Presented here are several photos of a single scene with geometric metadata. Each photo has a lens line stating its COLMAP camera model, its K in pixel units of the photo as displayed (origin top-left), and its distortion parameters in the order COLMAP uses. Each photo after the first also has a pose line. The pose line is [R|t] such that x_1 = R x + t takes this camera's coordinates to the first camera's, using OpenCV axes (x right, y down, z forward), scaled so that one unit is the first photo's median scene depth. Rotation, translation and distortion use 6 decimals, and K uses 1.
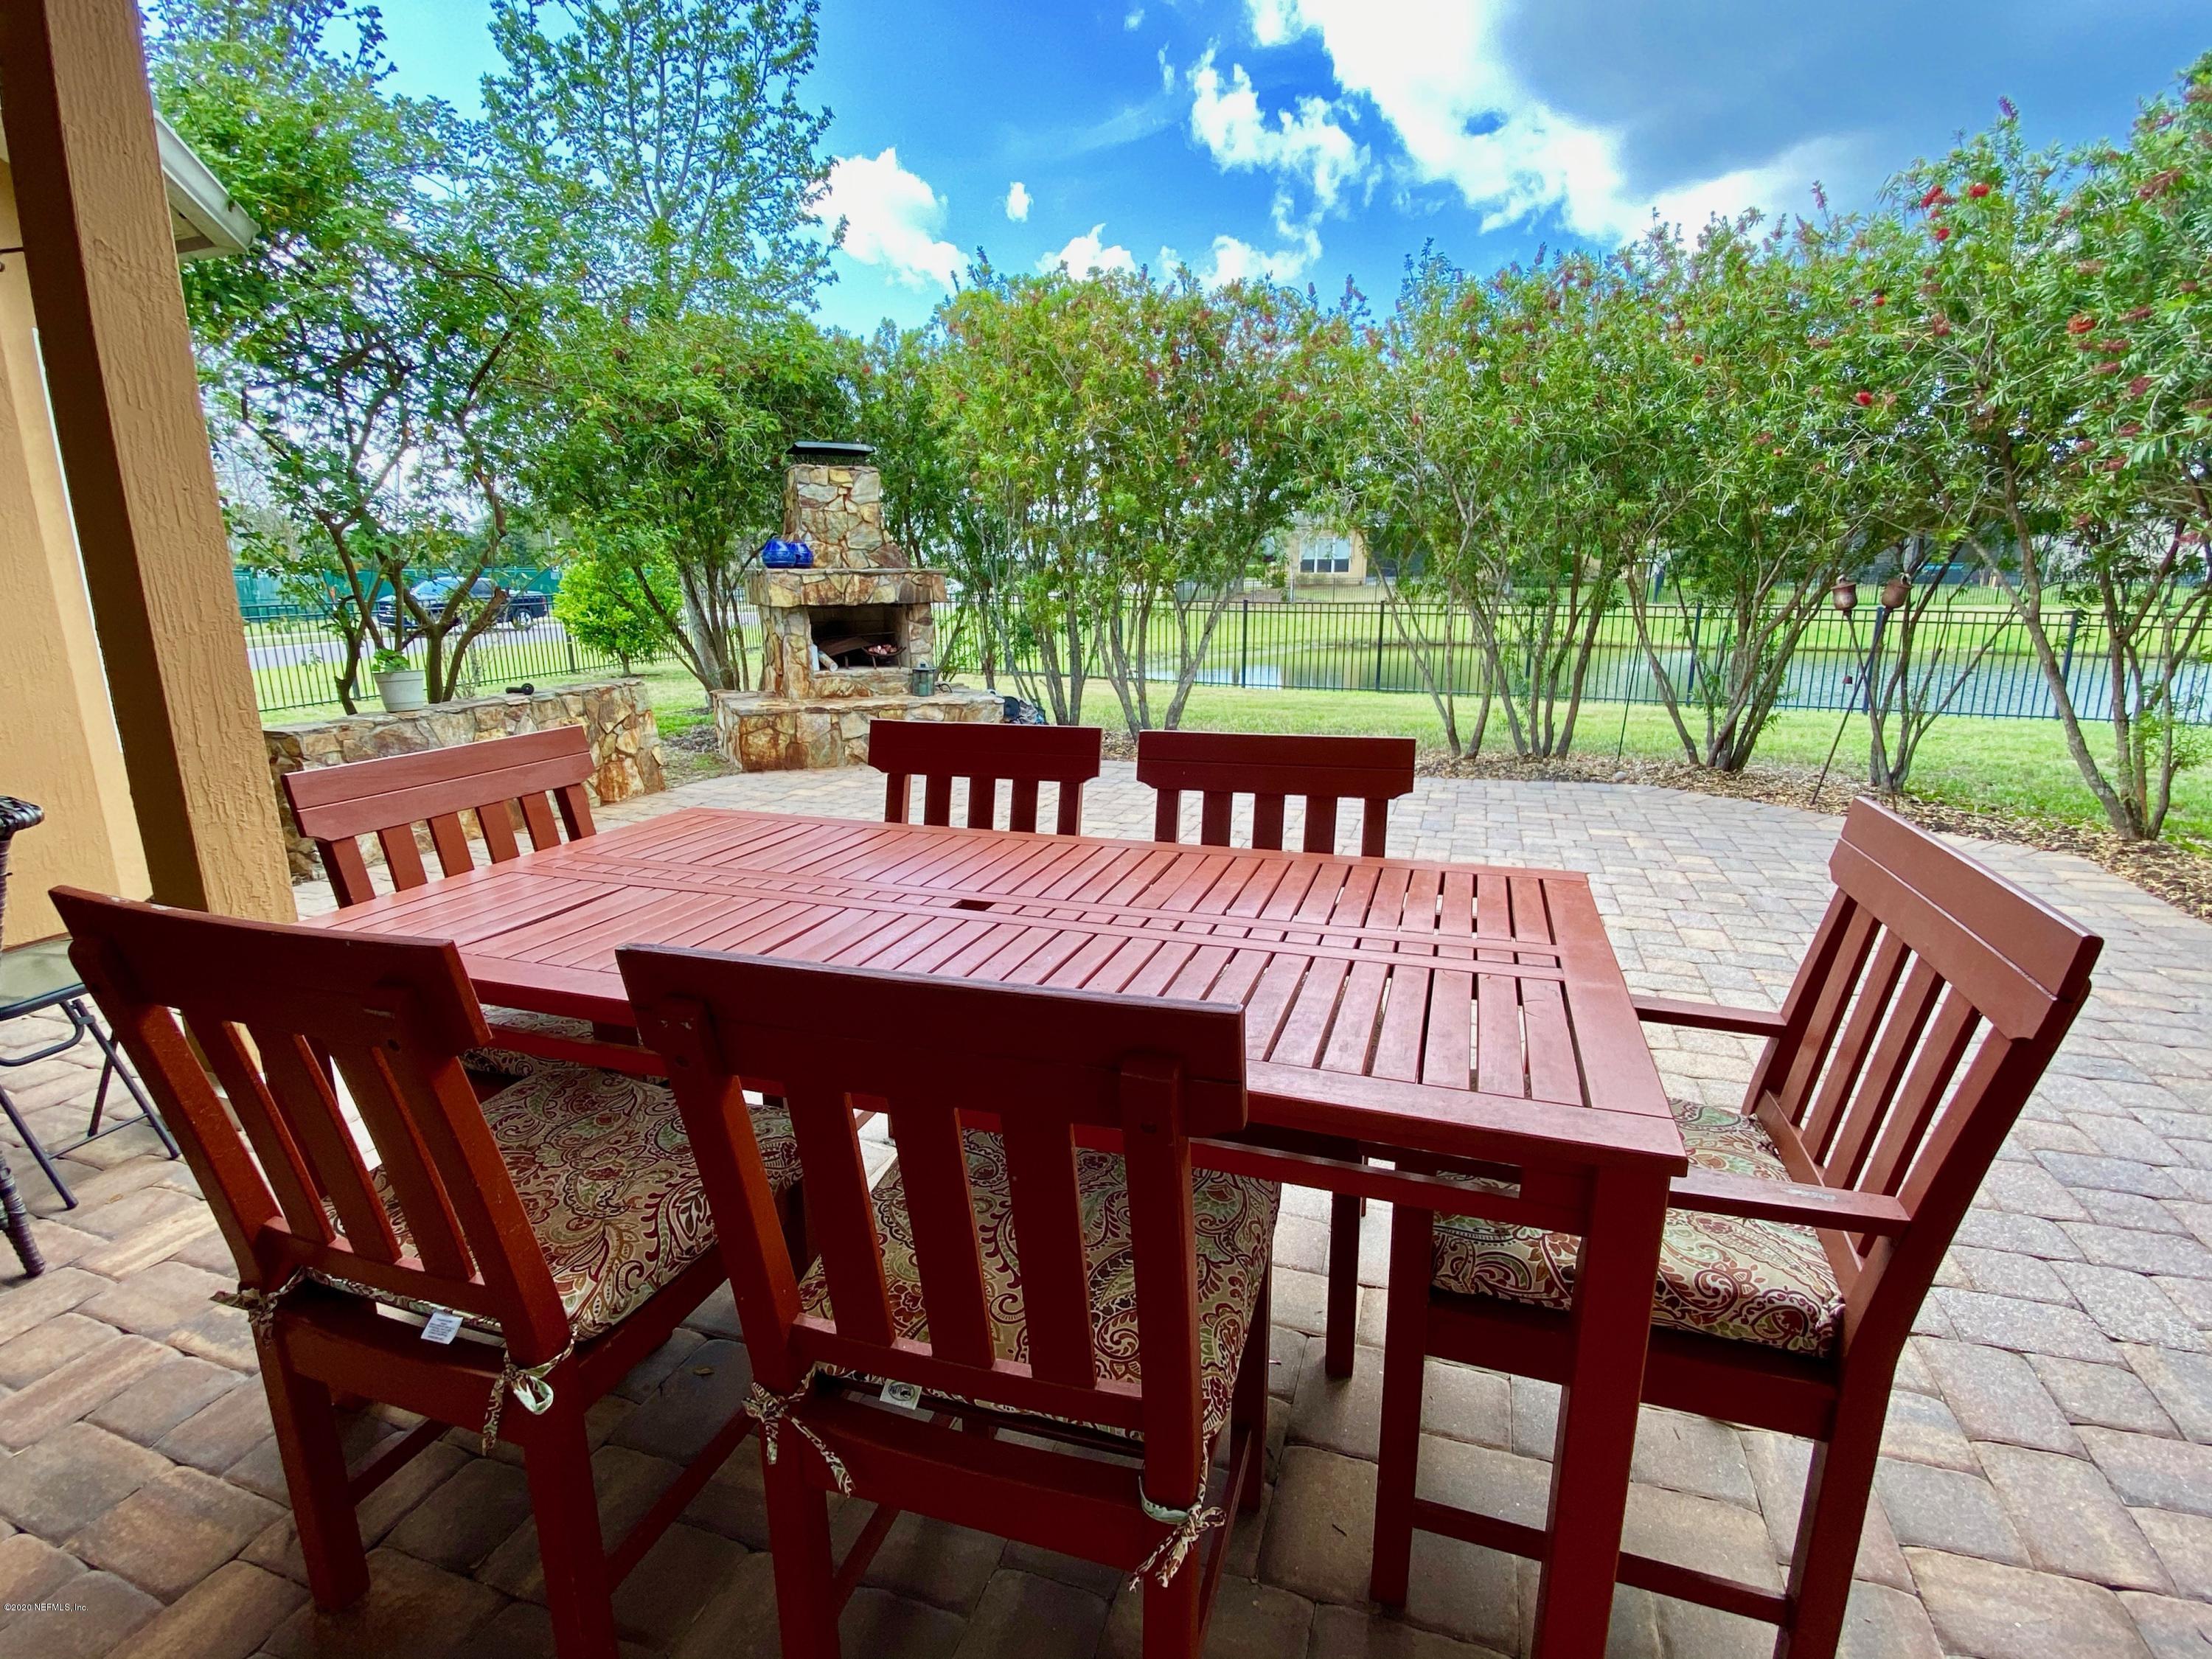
lens RADIAL K [[1042.4, 0, 1138.1], [0, 1042.4, 851.3], [0, 0, 1]] dist [0.002028, -0.000976]
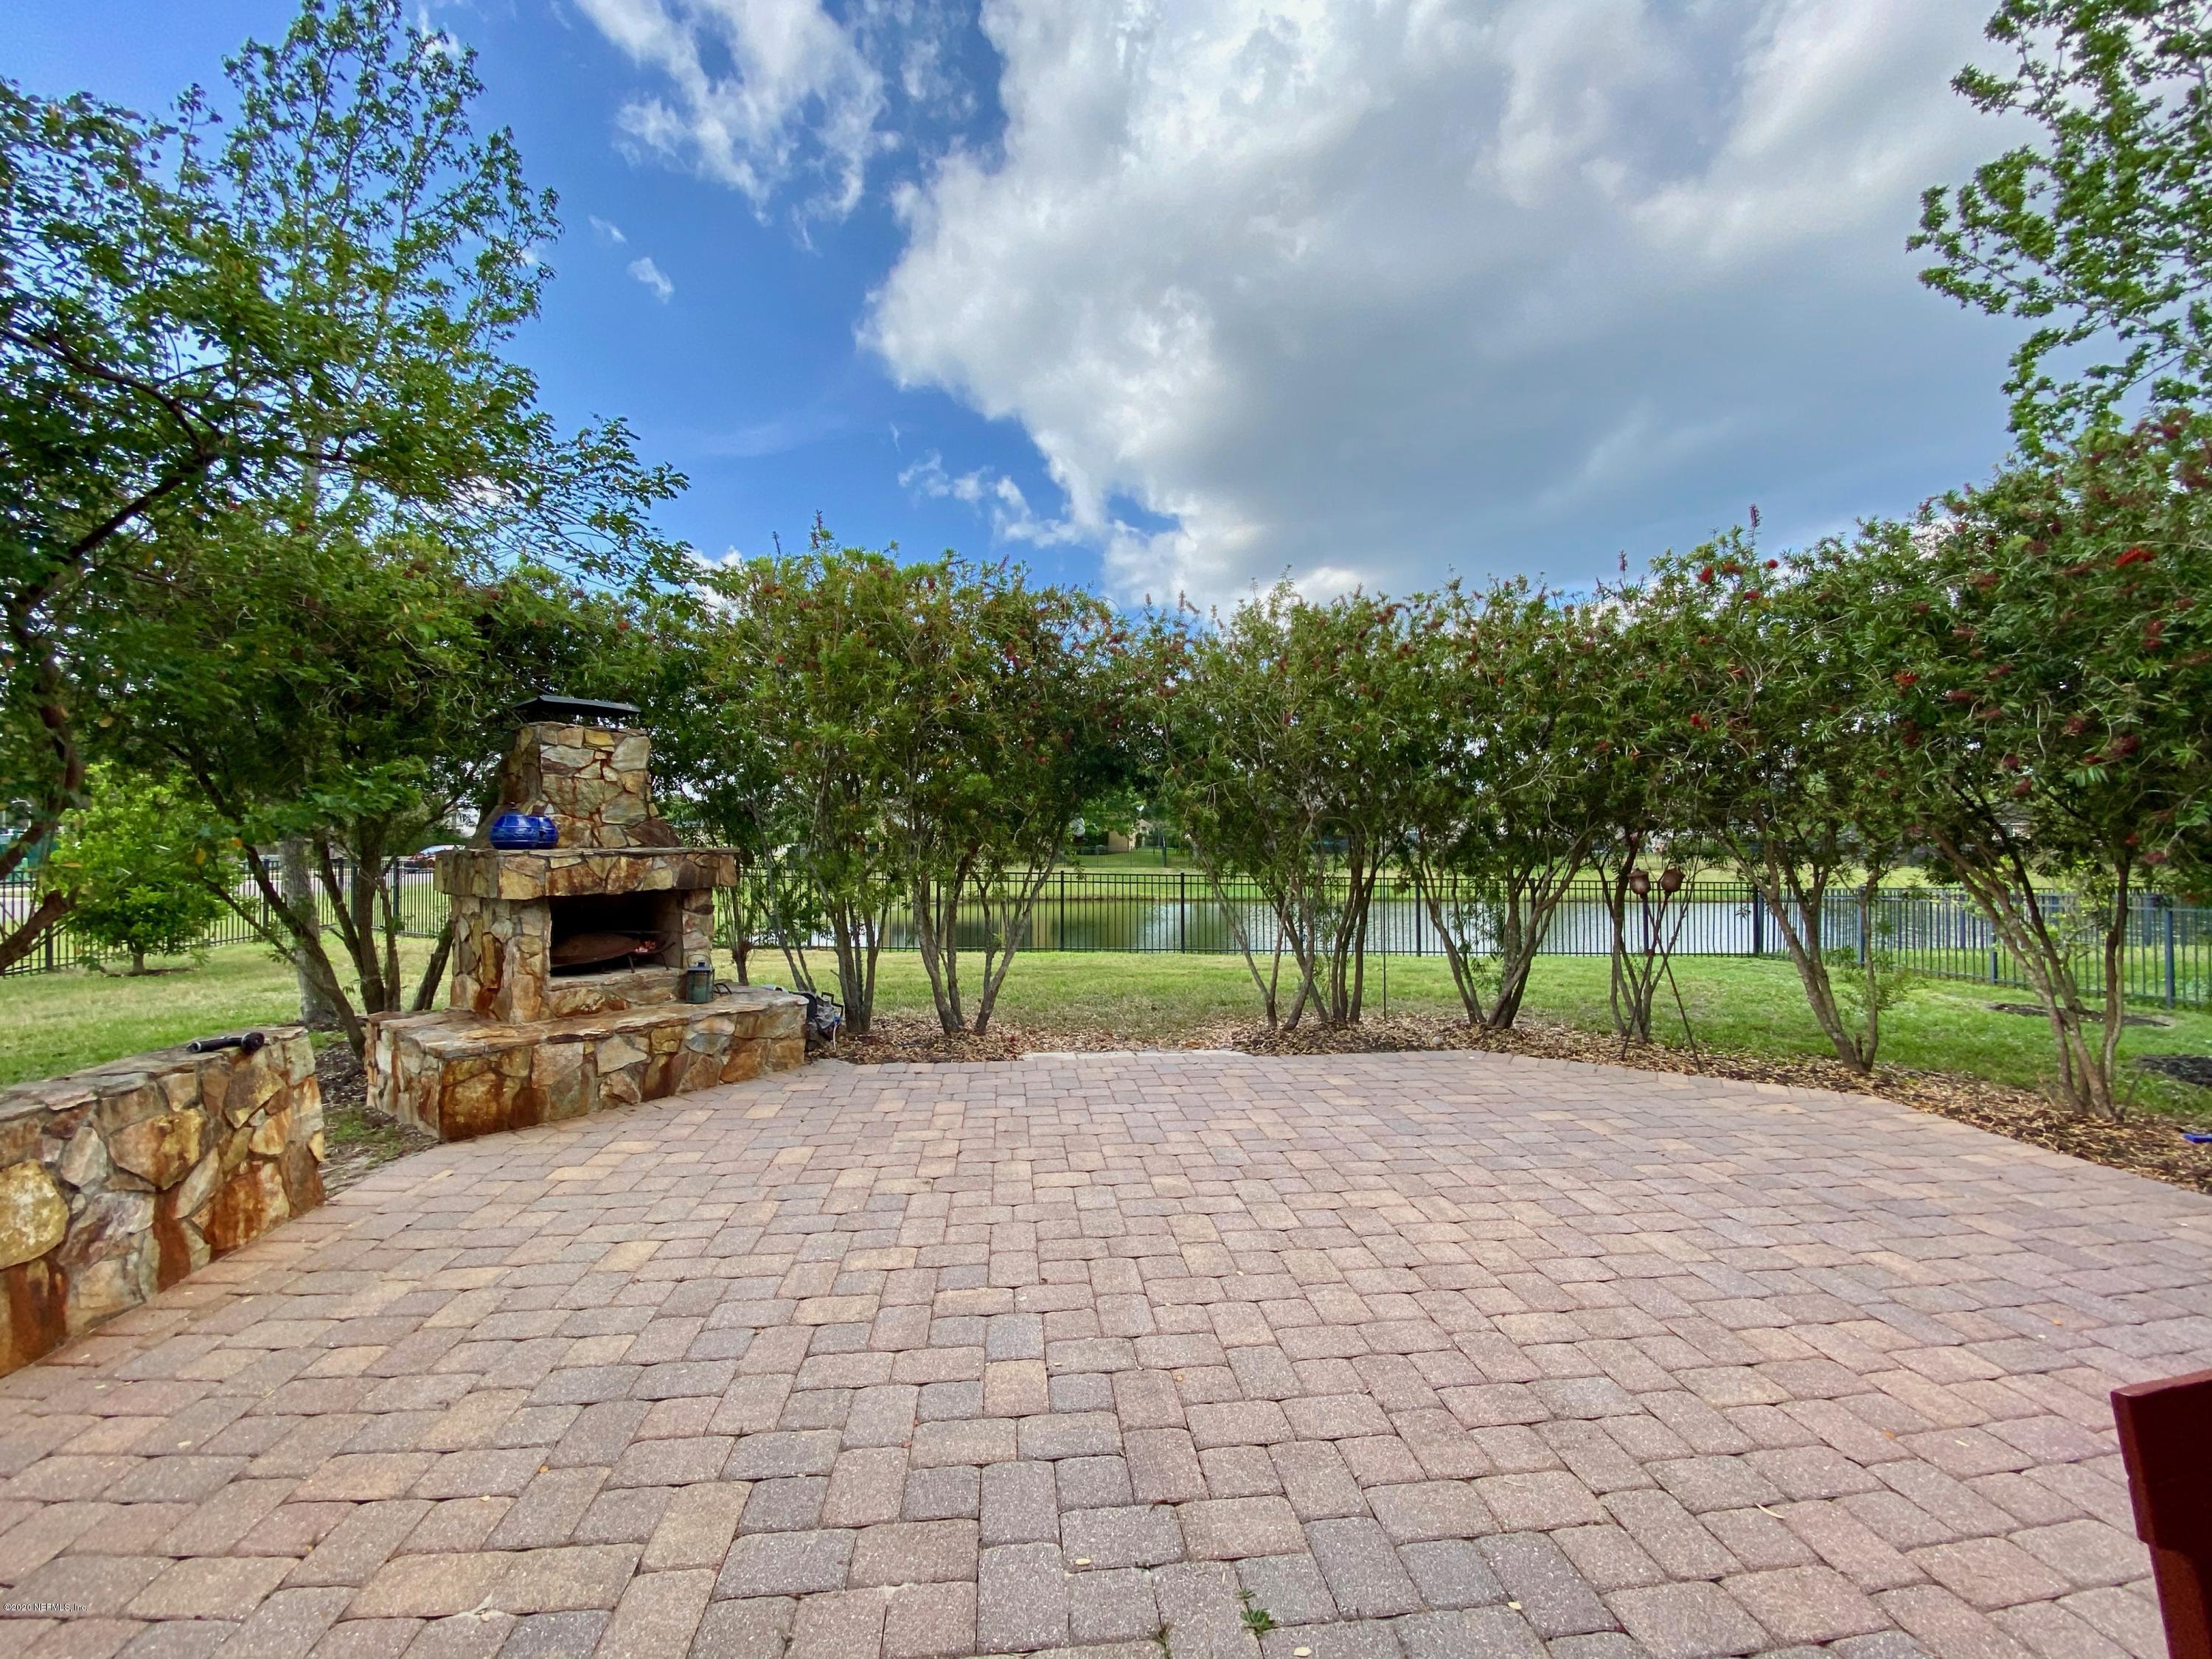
lens RADIAL K [[904.5, 0, 1121.4], [0, 904.5, 836.1], [0, 0, 1]] dist [-0.008412, -0.002852]
pose [[0.912423, 0.009231, 0.409144, -0.205219], [0.096072, 0.966976, -0.236065, -0.083579], [-0.397811, 0.254699, 0.881405, 0.246400]]
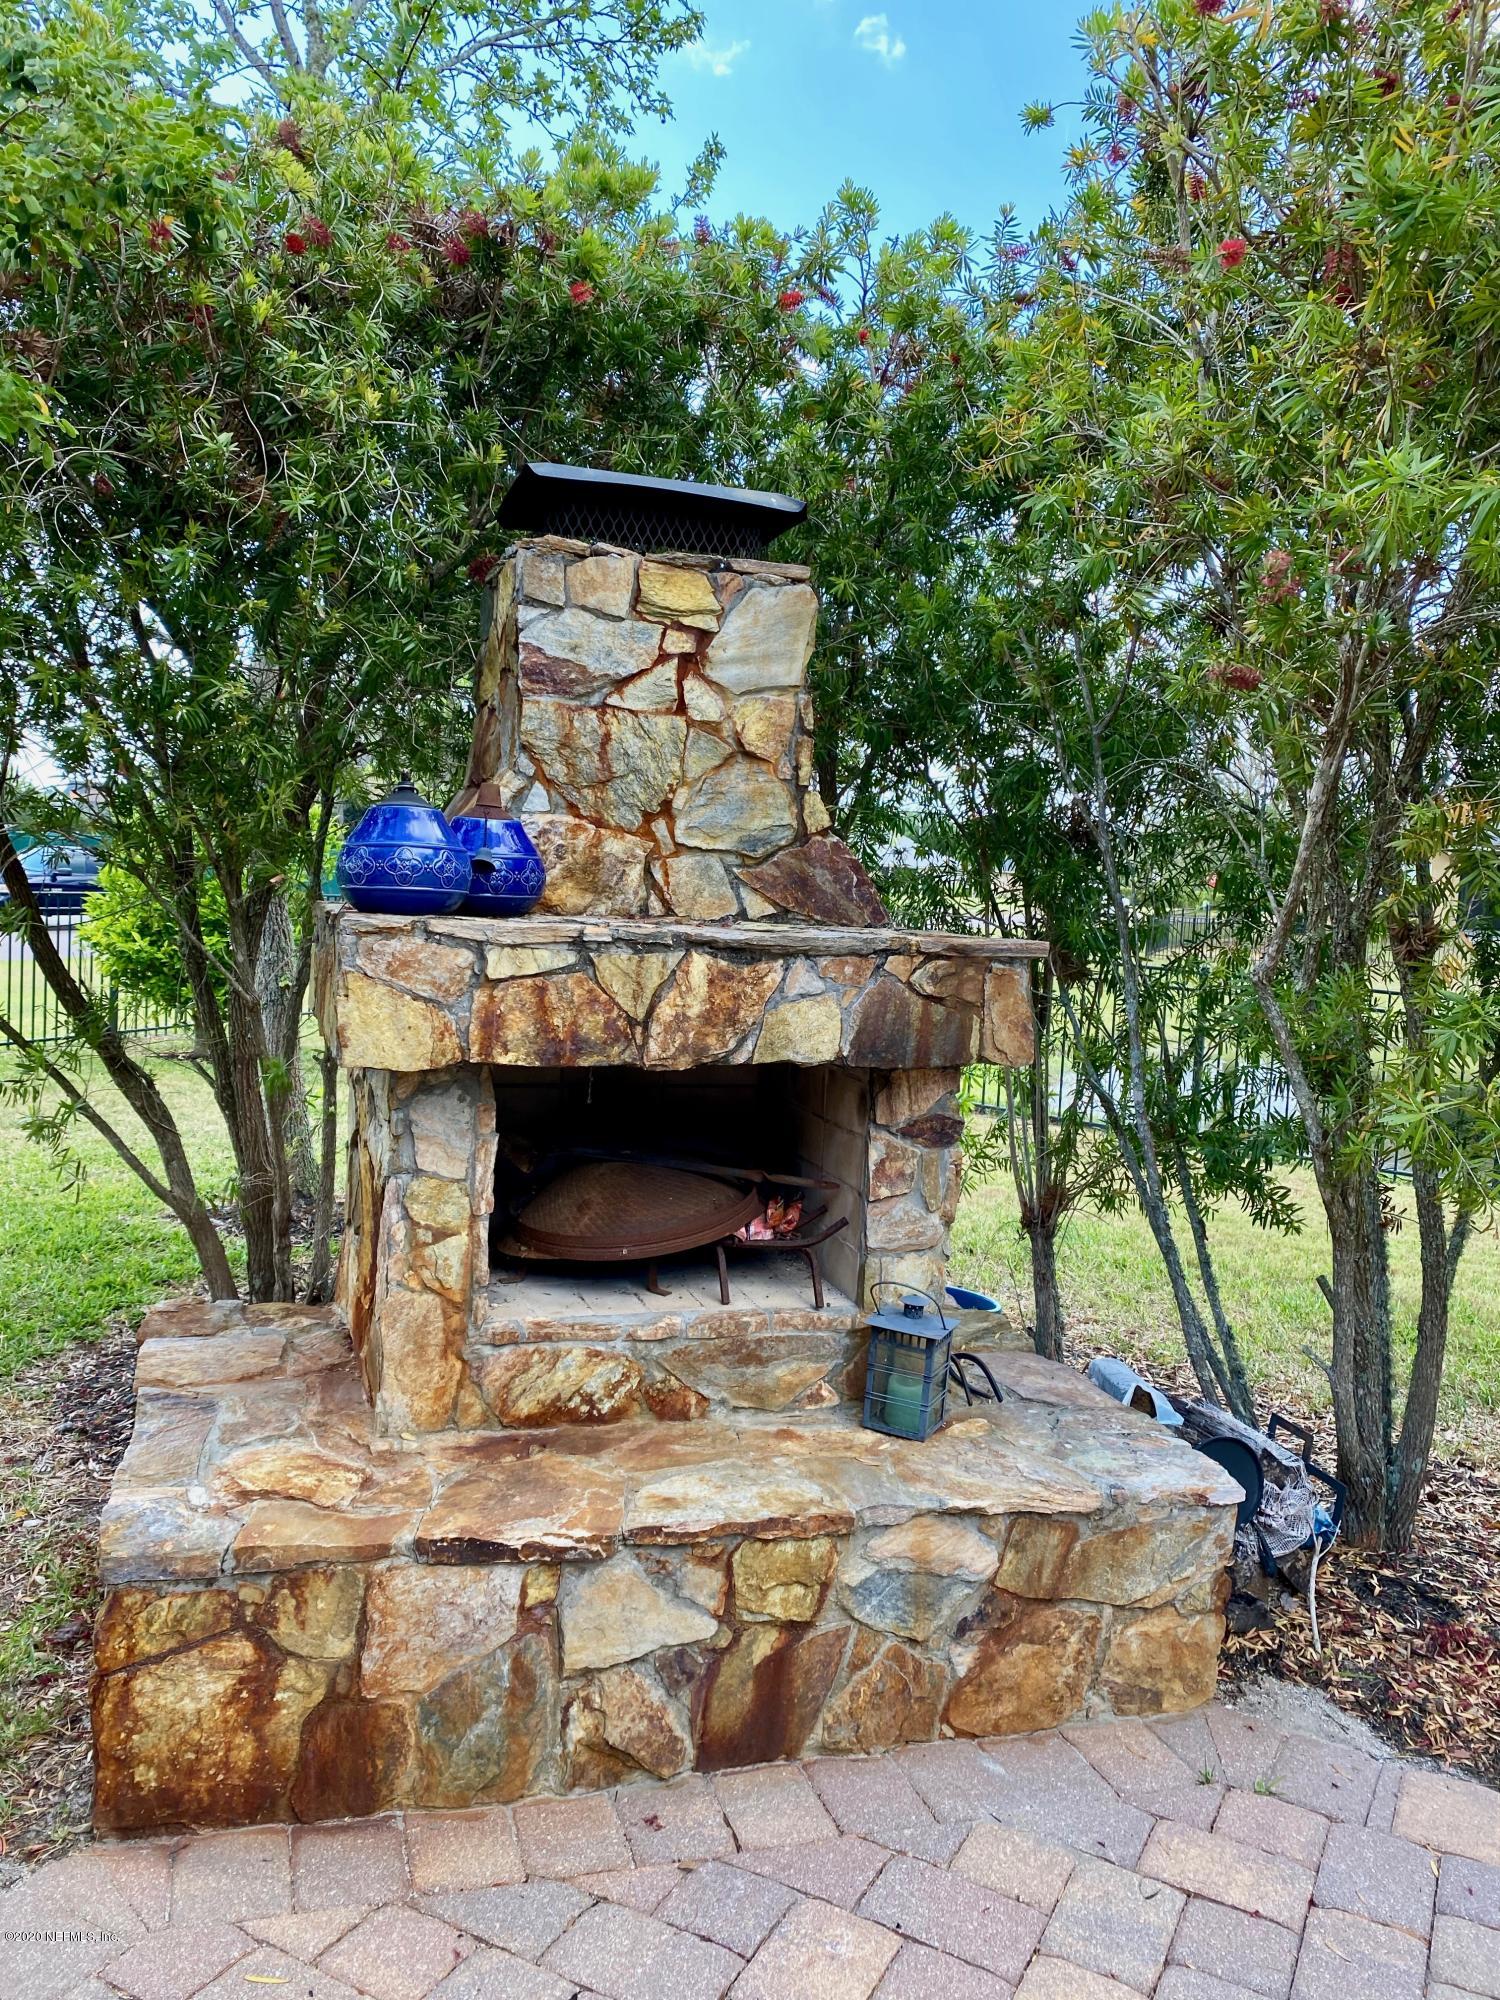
lens RADIAL K [[1547.2, 0, 760.4], [0, 1547.2, 997.3], [0, 0, 1]] dist [0.027309, -0.015737]
pose [[0.983732, 0.068804, -0.165944, -0.194313], [-0.098878, 0.978610, -0.180406, -0.189717], [0.149981, 0.193880, 0.969493, 0.647390]]
